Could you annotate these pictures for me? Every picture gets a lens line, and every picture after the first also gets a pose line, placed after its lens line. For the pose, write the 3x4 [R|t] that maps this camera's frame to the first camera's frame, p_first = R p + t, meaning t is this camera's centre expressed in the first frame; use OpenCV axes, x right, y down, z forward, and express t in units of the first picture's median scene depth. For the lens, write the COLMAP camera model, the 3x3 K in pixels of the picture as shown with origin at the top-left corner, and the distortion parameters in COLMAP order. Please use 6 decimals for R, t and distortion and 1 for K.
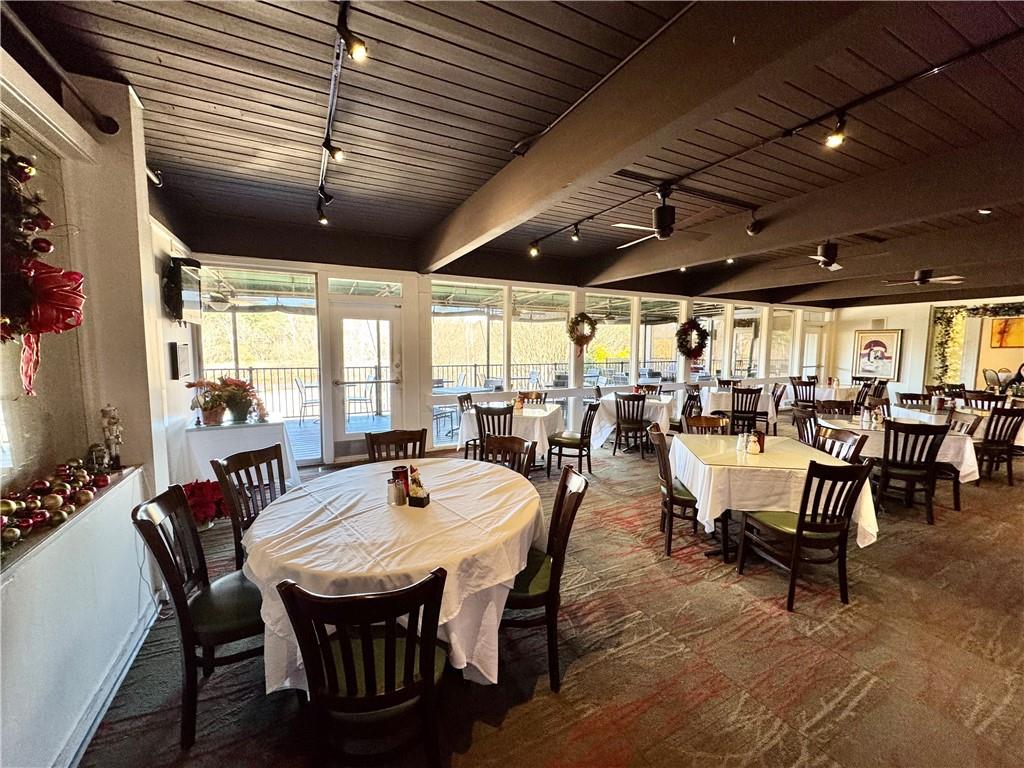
lens RADIAL K [[409.9, 0, 512.3], [0, 409.9, 383.7], [0, 0, 1]] dist [0.000148, 0.000108]
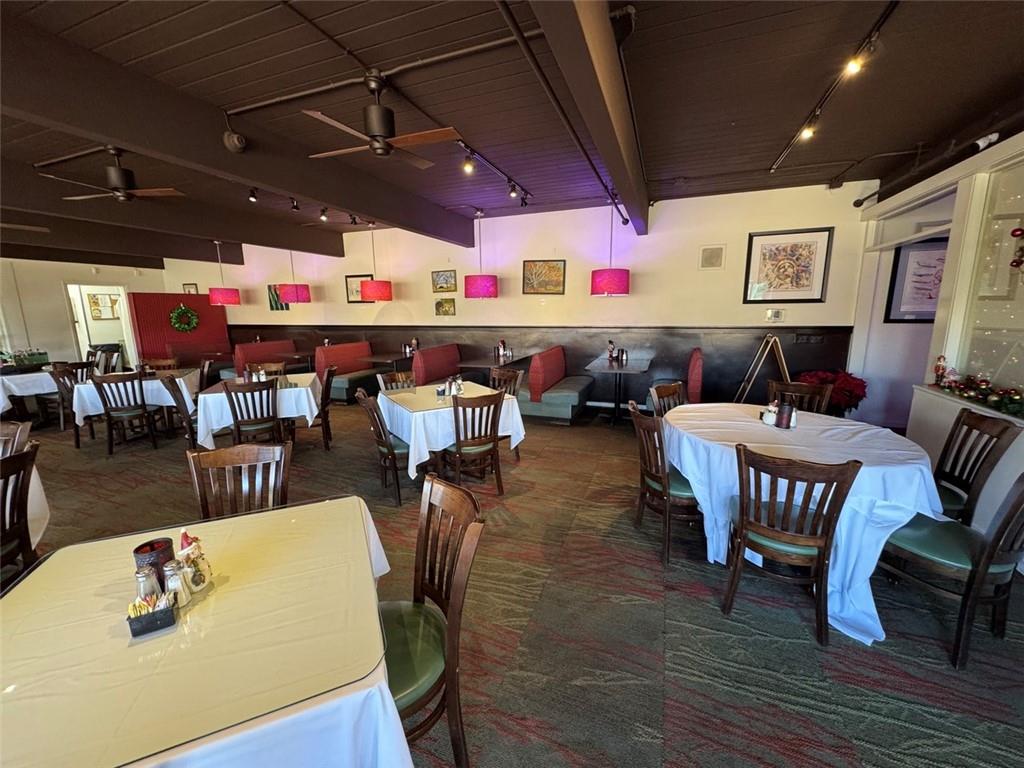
lens RADIAL K [[409.9, 0, 510.7], [0, 409.9, 382.9], [0, 0, 1]] dist [0.000148, 0.000108]
pose [[-0.668863, -0.130718, 0.731803, -0.521778], [0.074445, 0.967692, 0.240896, -0.185833], [-0.739649, 0.215605, -0.637522, 2.010382]]
